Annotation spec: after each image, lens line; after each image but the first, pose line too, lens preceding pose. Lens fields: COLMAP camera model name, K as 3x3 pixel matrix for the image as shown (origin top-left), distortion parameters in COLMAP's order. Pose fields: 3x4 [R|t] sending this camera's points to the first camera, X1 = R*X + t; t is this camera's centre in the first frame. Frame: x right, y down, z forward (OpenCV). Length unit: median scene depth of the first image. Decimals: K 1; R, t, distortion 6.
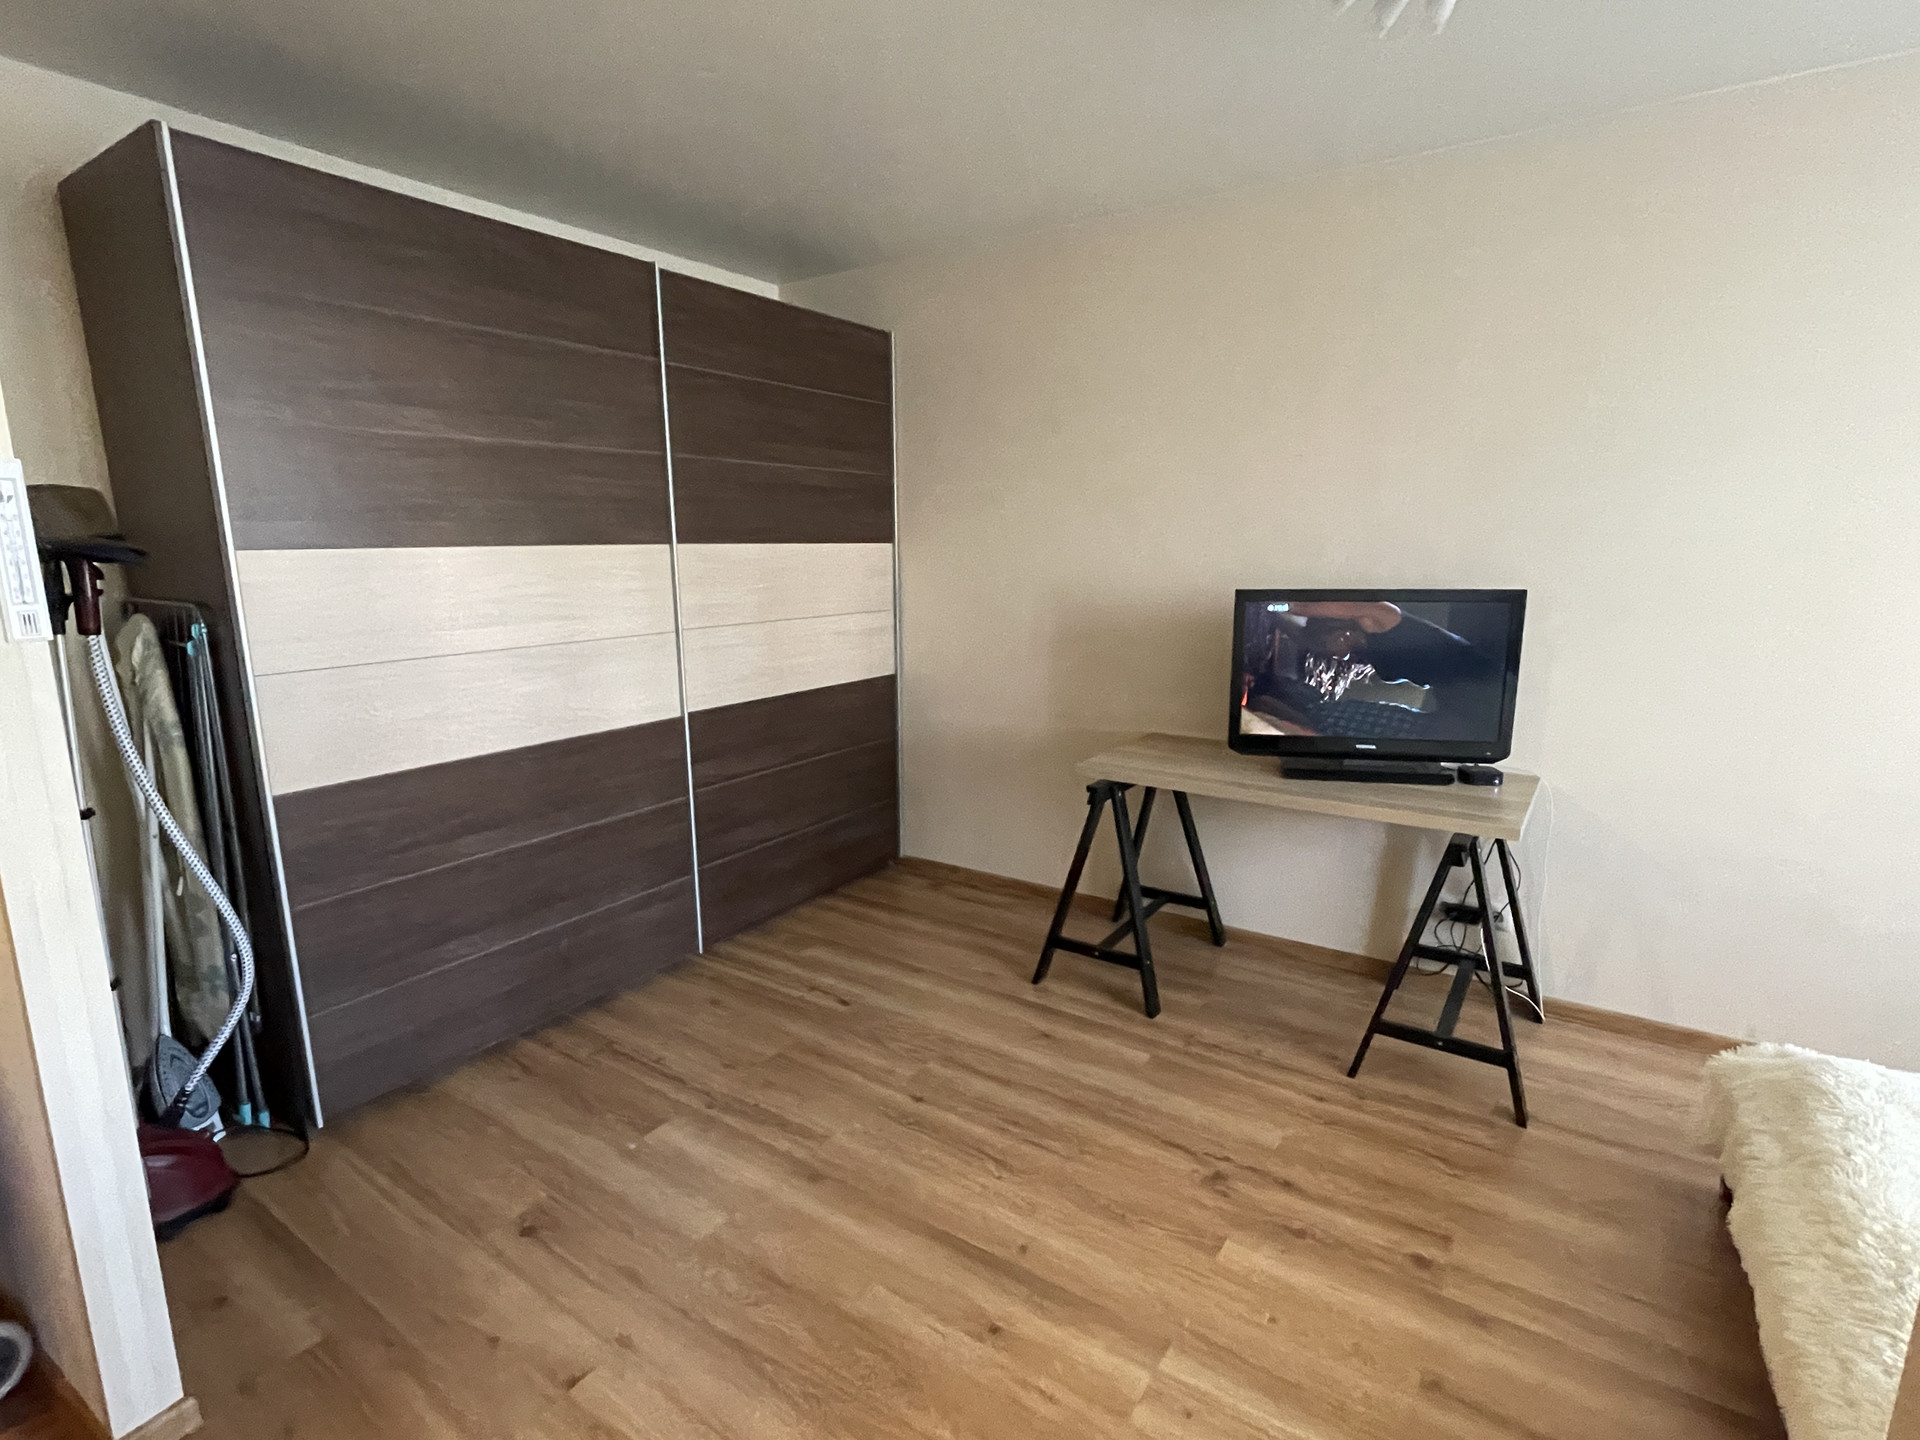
lens RADIAL K [[949.7, 0, 954.8], [0, 949.7, 729.3], [0, 0, 1]] dist [-0.002795, 0.002175]
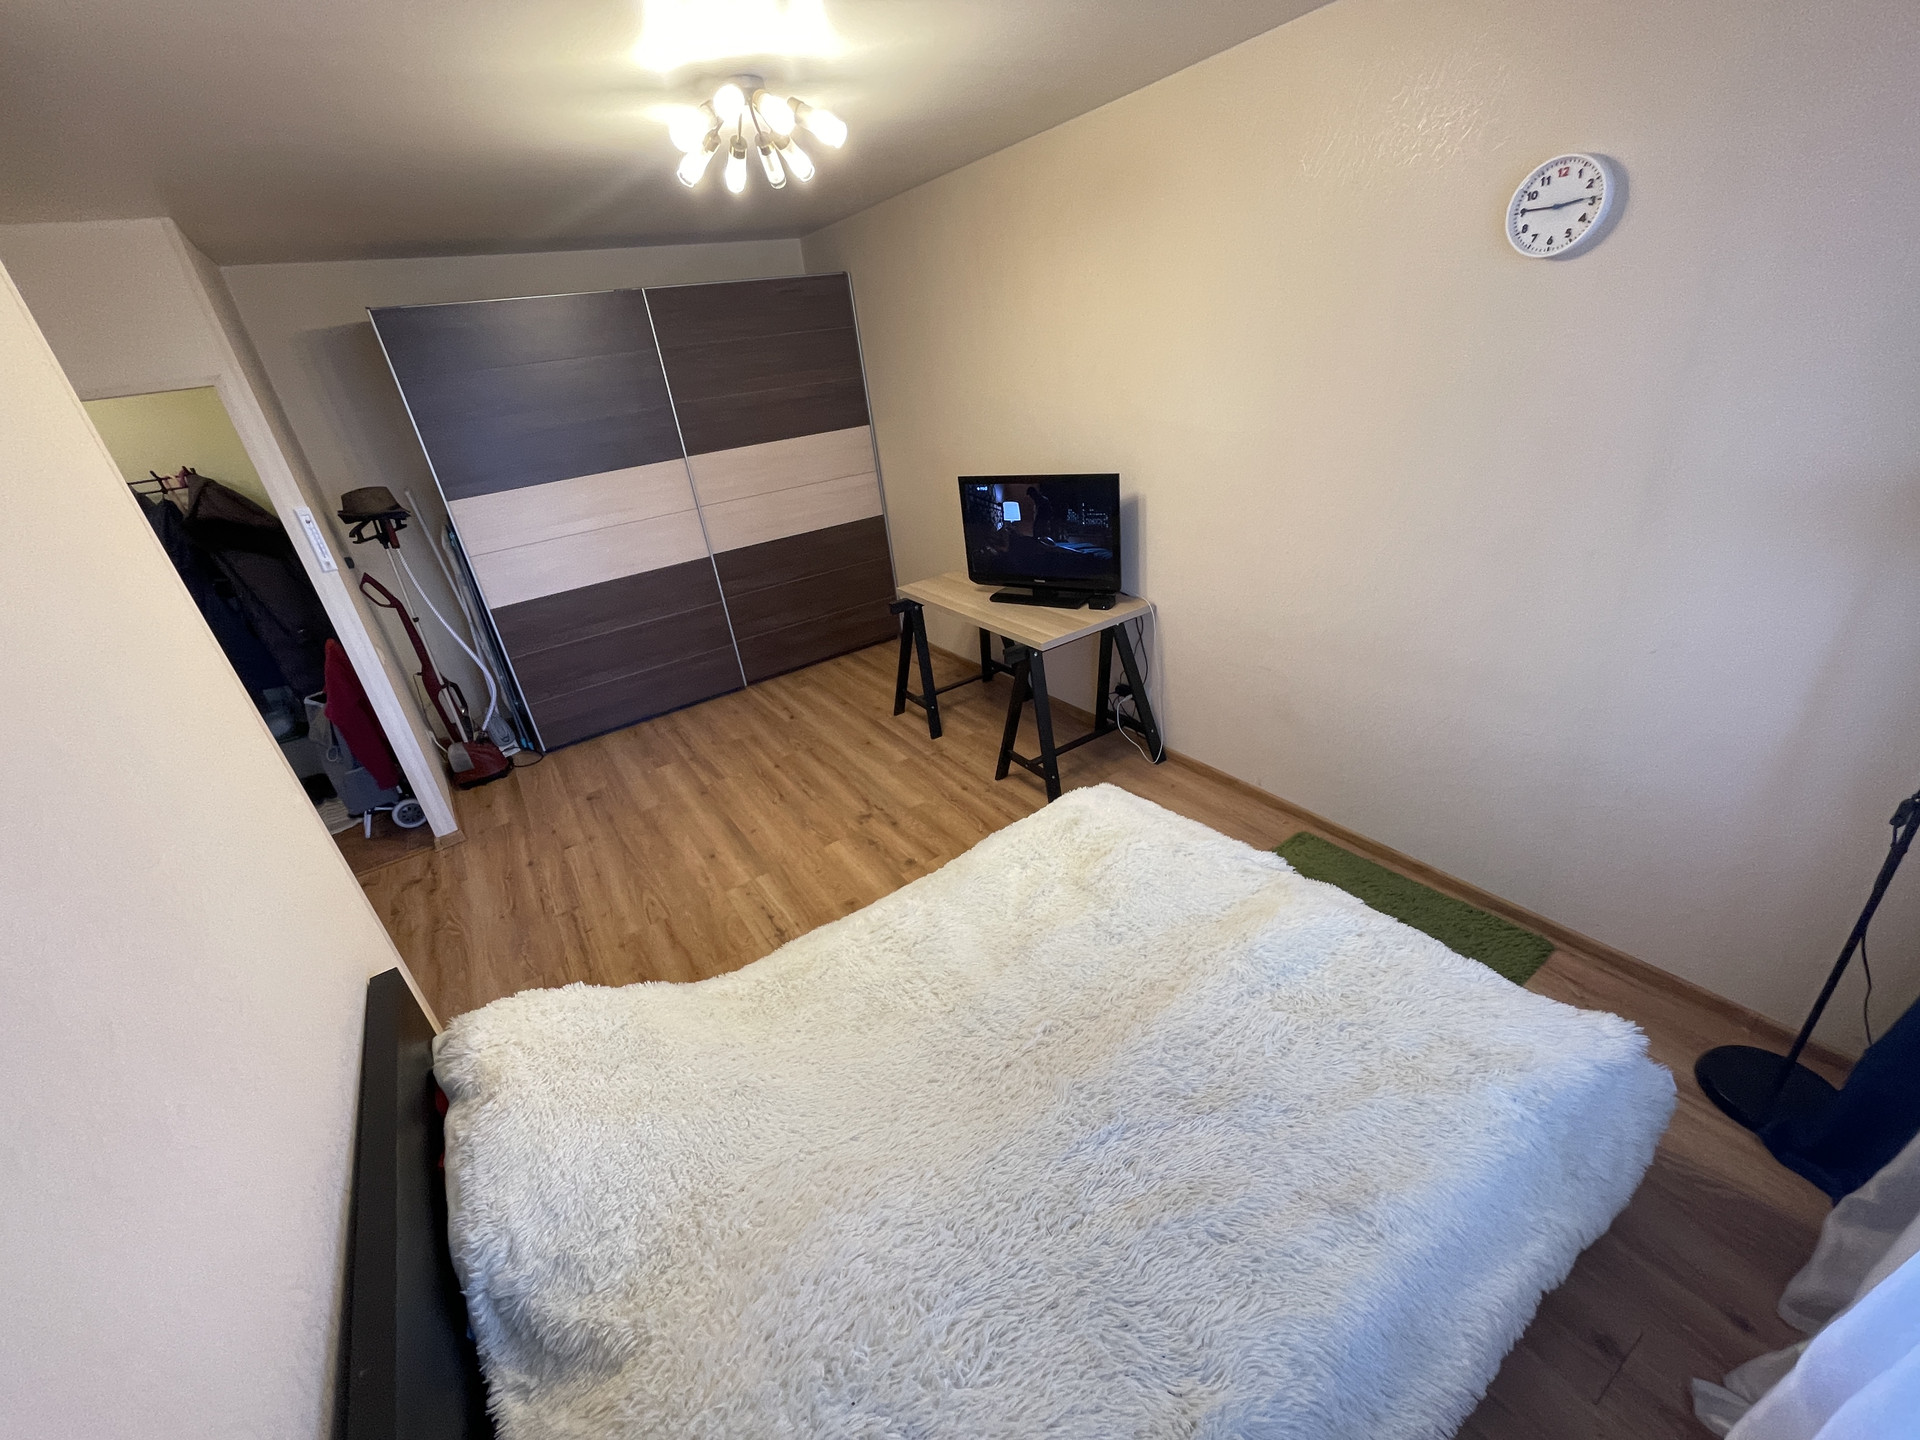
lens RADIAL K [[769.5, 0, 961.1], [0, 769.5, 733.3], [0, 0, 1]] dist [0.002038, -0.000862]
pose [[0.921921, 0.083821, -0.378200, 0.847850], [0.031594, 0.956787, 0.289069, -0.115916], [0.386087, -0.278448, 0.879434, -0.219309]]
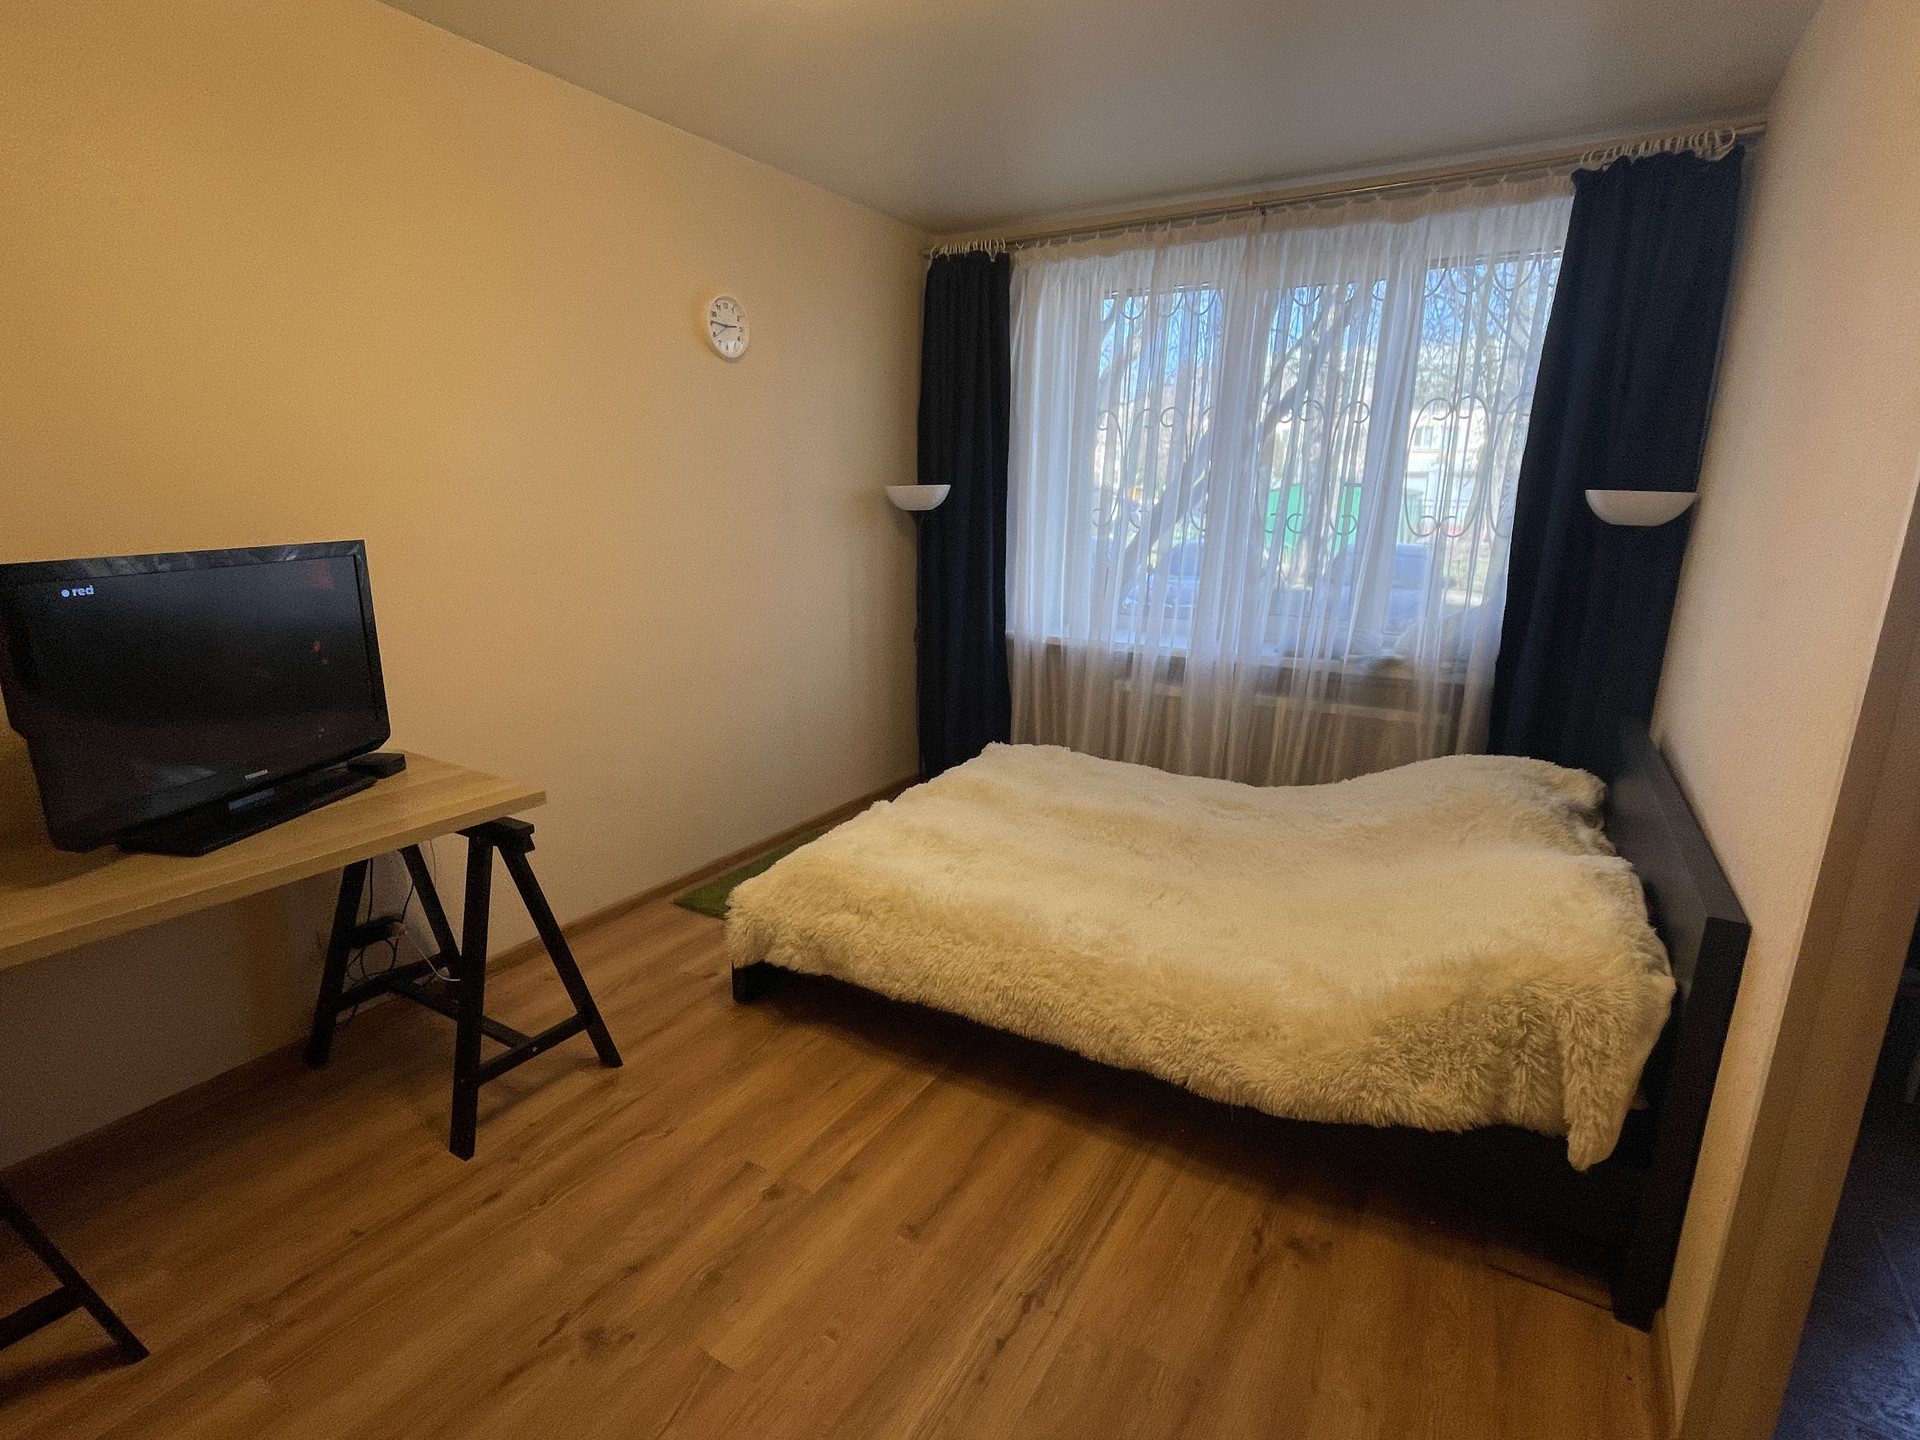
lens RADIAL K [[949.7, 0, 954.1], [0, 949.7, 730.1], [0, 0, 1]] dist [-0.002795, 0.002175]
pose [[-0.053366, -0.240913, 0.969078, -0.285632], [0.181611, 0.951935, 0.246652, -0.097953], [-0.981921, 0.189158, -0.007048, 0.517848]]
